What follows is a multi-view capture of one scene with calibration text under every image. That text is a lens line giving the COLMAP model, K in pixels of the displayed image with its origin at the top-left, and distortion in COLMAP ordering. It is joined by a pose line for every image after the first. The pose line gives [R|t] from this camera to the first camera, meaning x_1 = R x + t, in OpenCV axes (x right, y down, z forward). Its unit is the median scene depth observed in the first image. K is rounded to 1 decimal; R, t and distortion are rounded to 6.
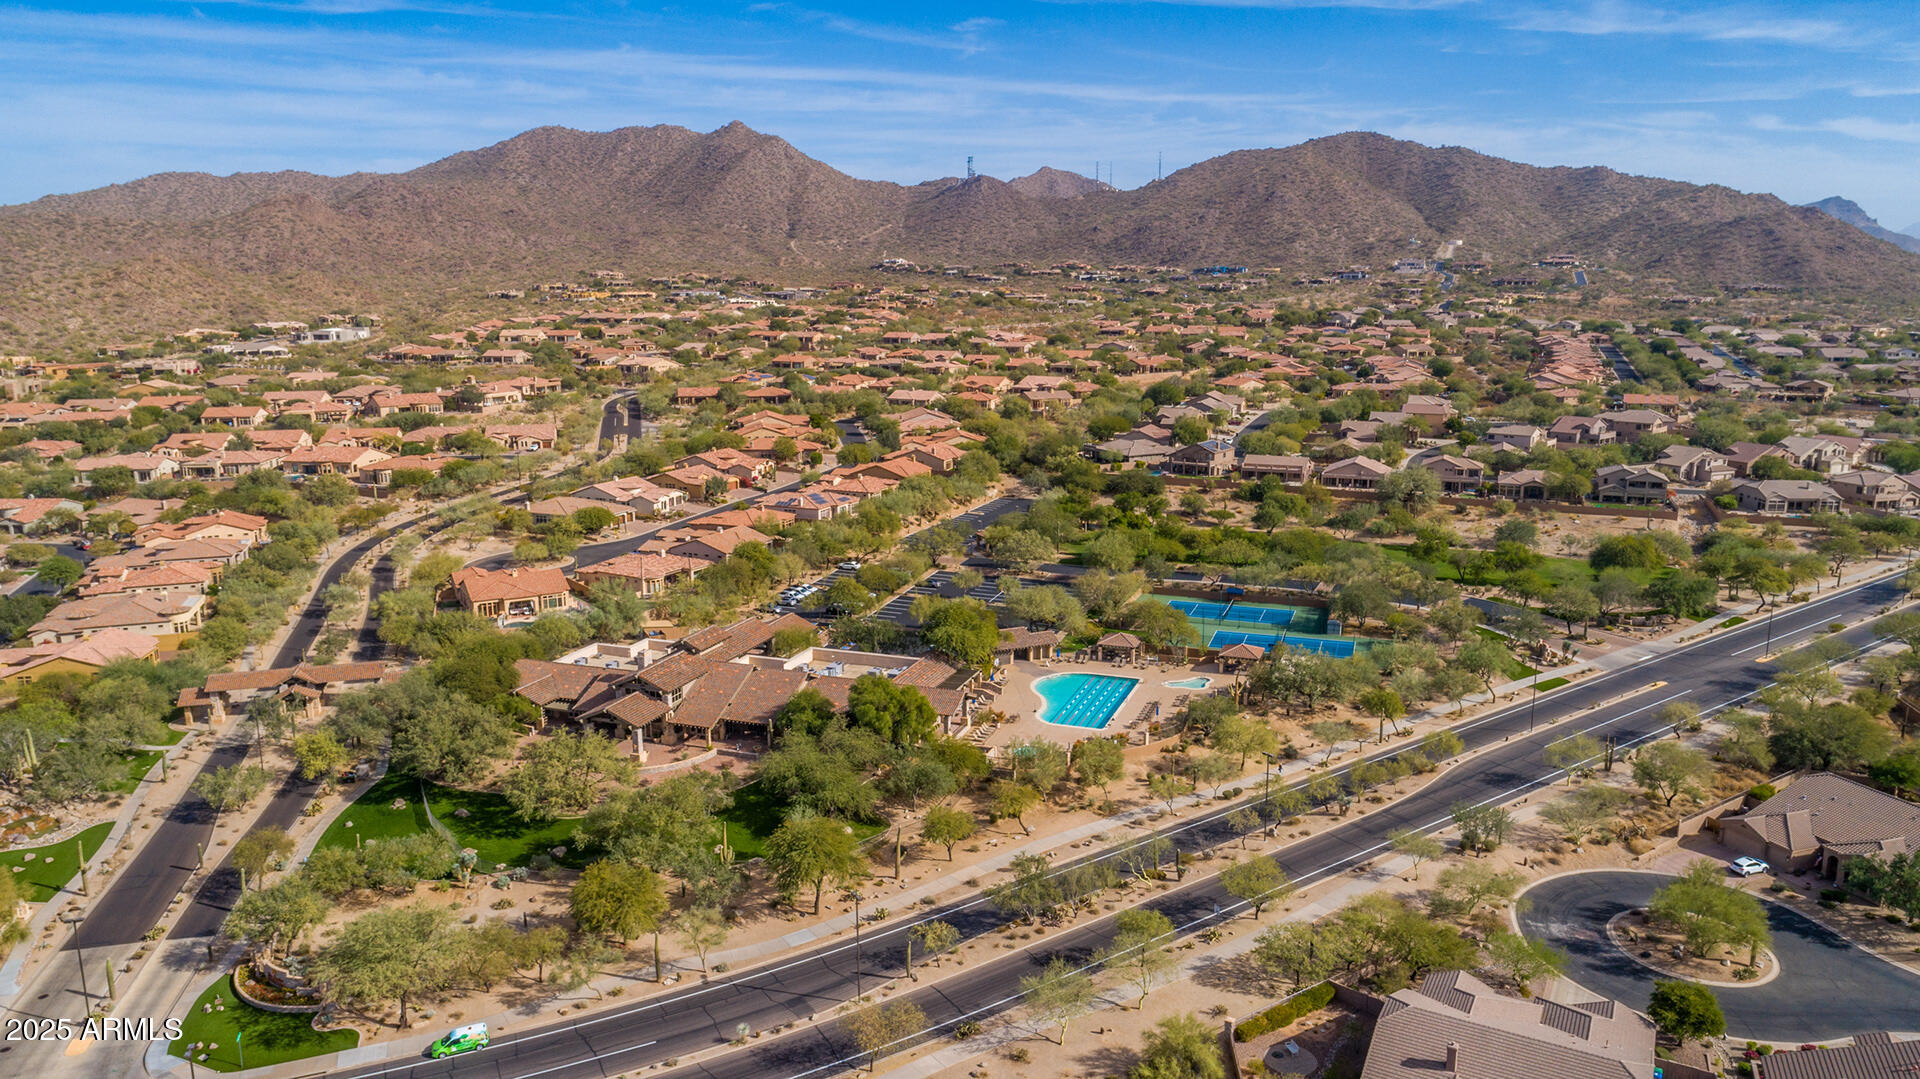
lens RADIAL K [[1286.9, 0, 966.6], [0, 1286.9, 540.3], [0, 0, 1]] dist [0.004110, 0.004687]
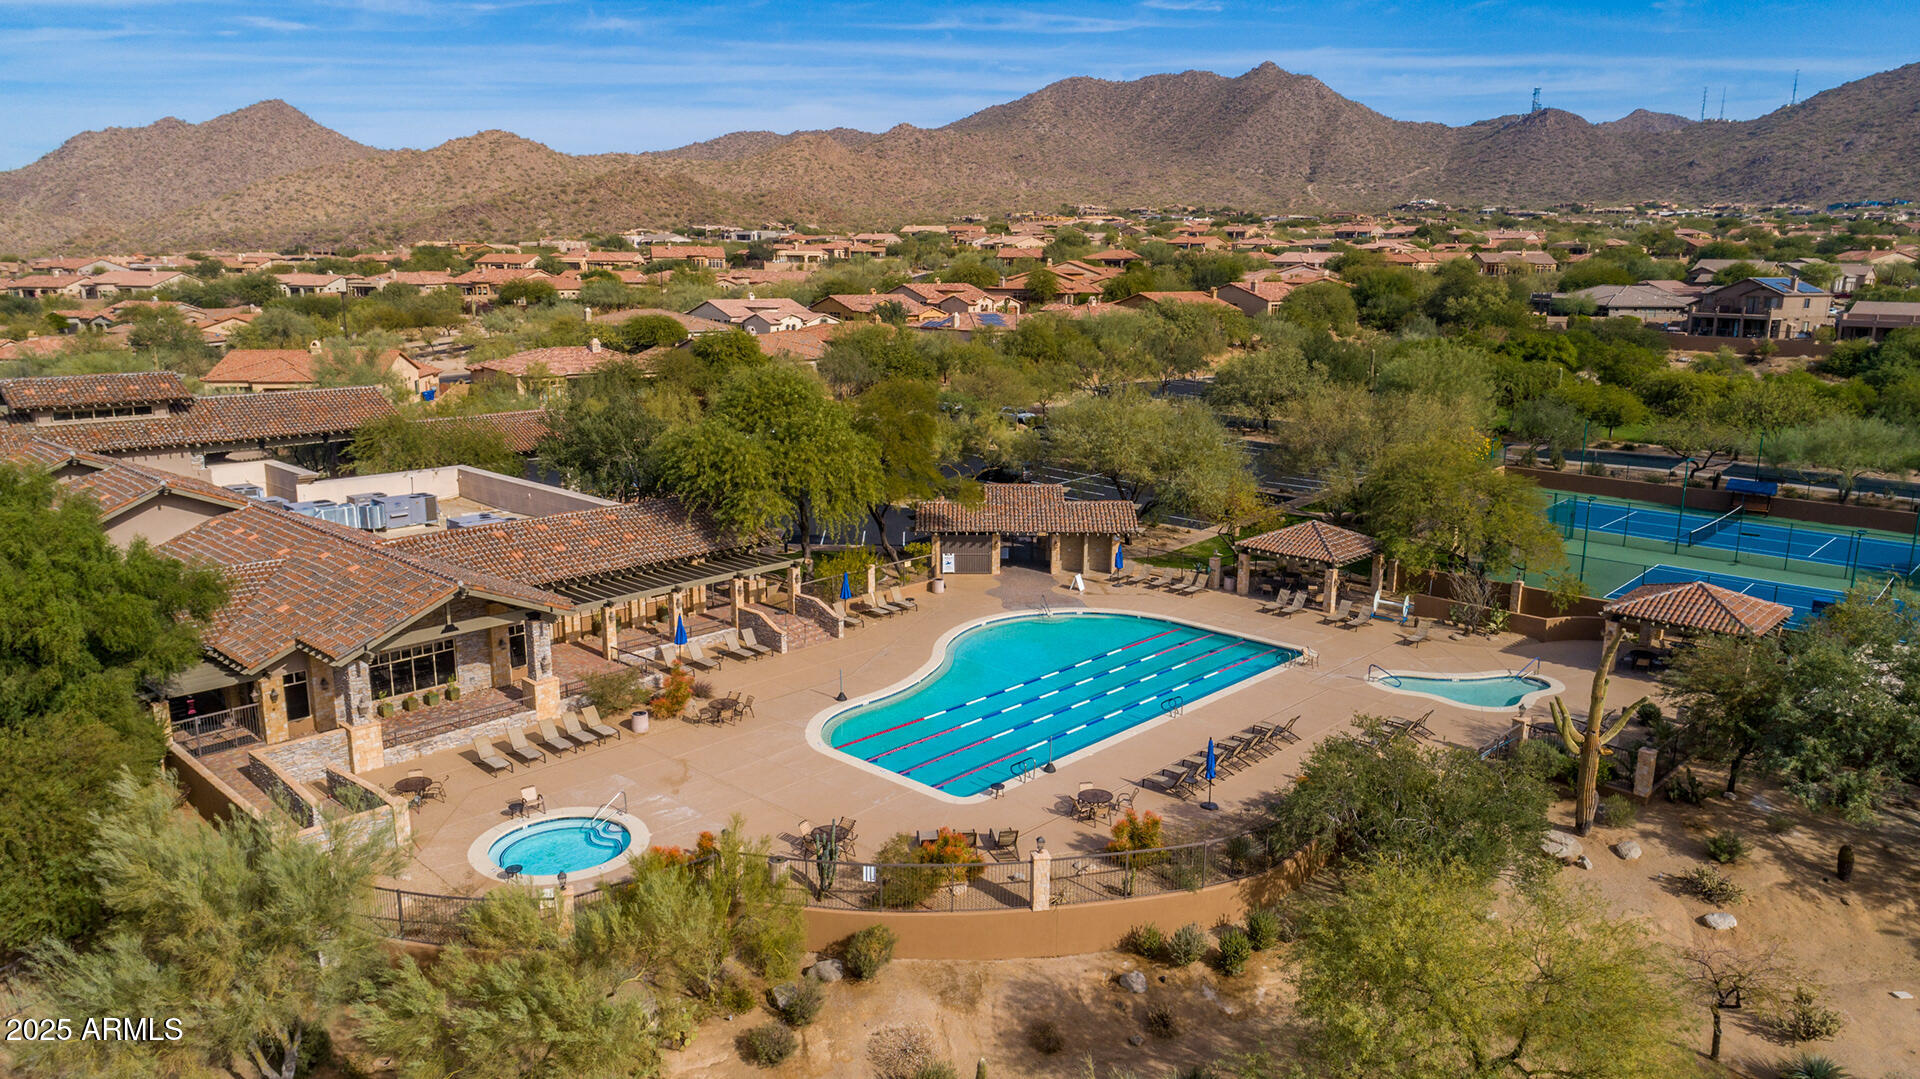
lens RADIAL K [[1286.9, 0, 967.5], [0, 1286.9, 539.5], [0, 0, 1]] dist [0.004110, 0.004687]
pose [[0.916825, 0.095646, -0.387664, 0.018704], [-0.090027, 0.995403, 0.032677, 0.008193], [0.389008, 0.004941, 0.921221, 0.071706]]
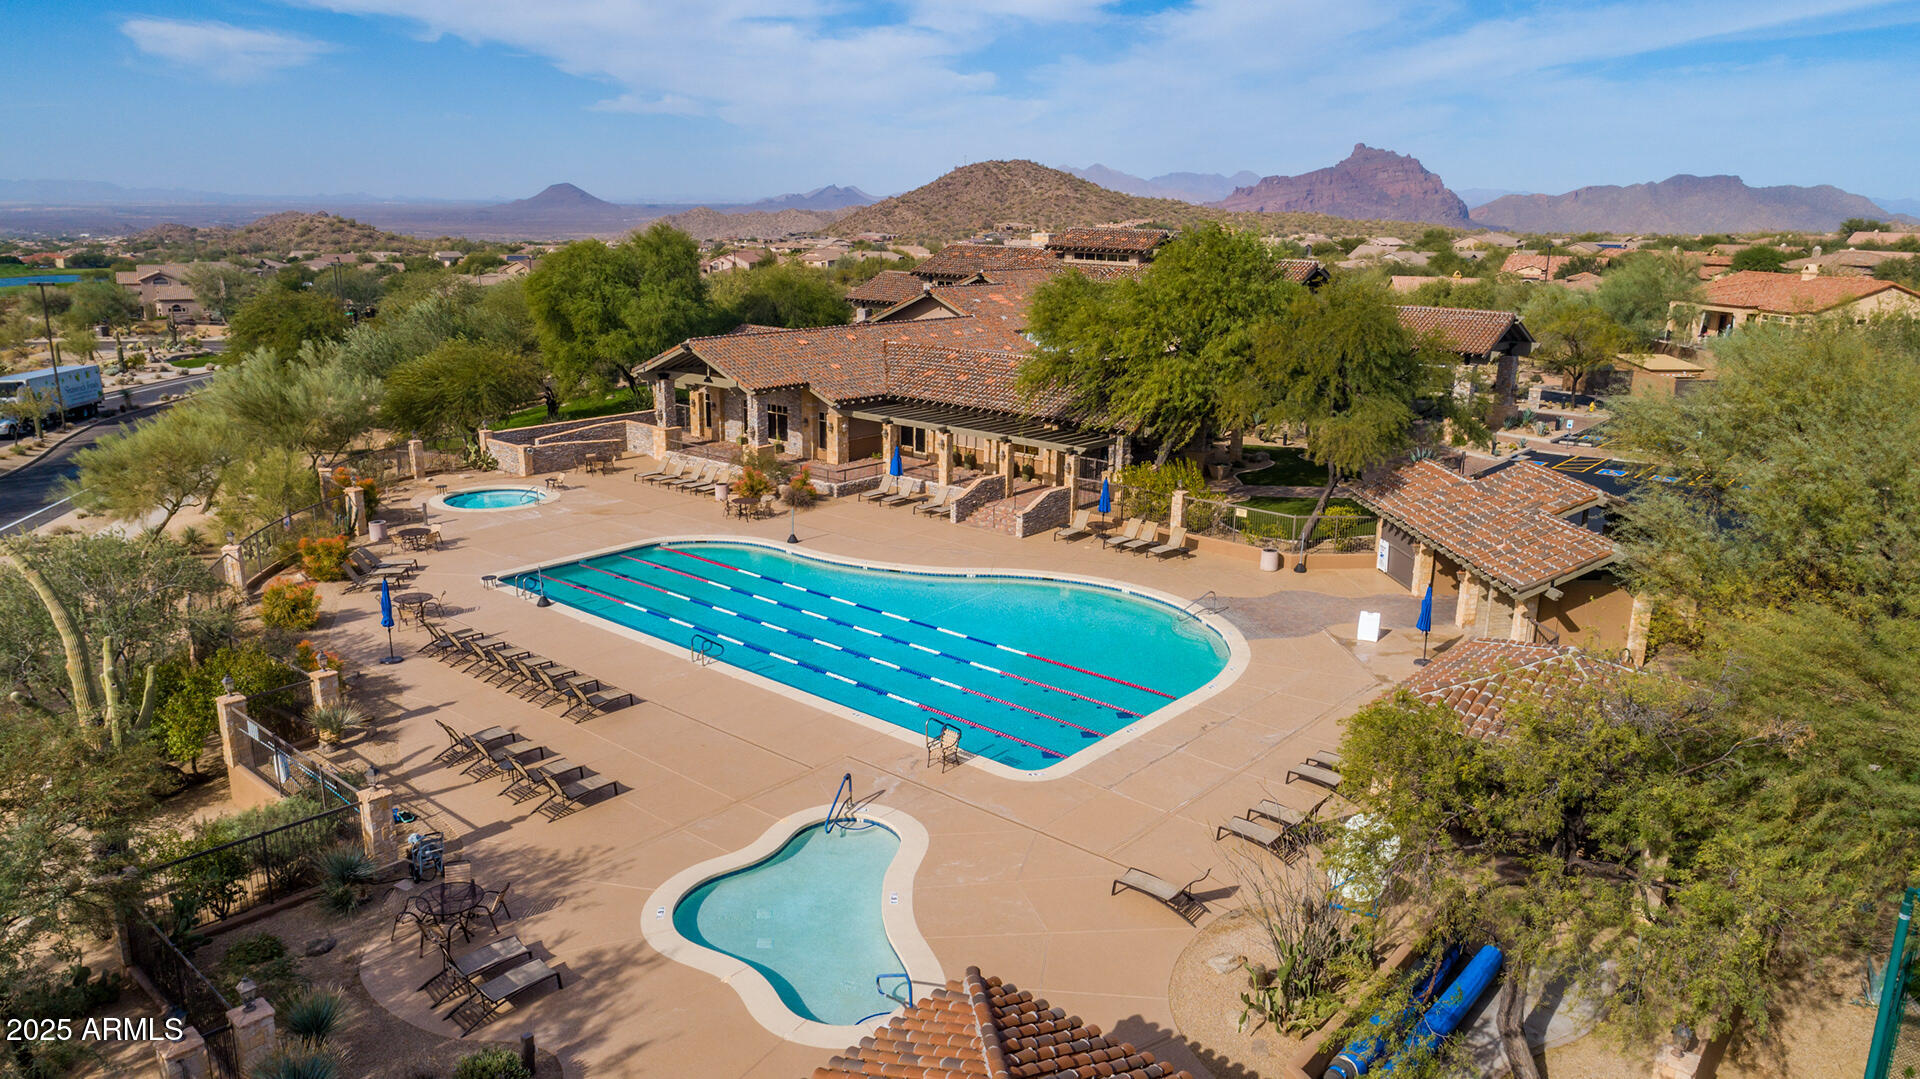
lens RADIAL K [[1286.9, 0, 960.4], [0, 1286.9, 534.8], [0, 0, 1]] dist [0.004110, 0.004687]
pose [[-0.347036, 0.234129, -0.908158, 0.028771], [-0.200049, 0.927572, 0.315579, 0.003505], [0.916268, 0.291194, -0.275063, 0.108049]]
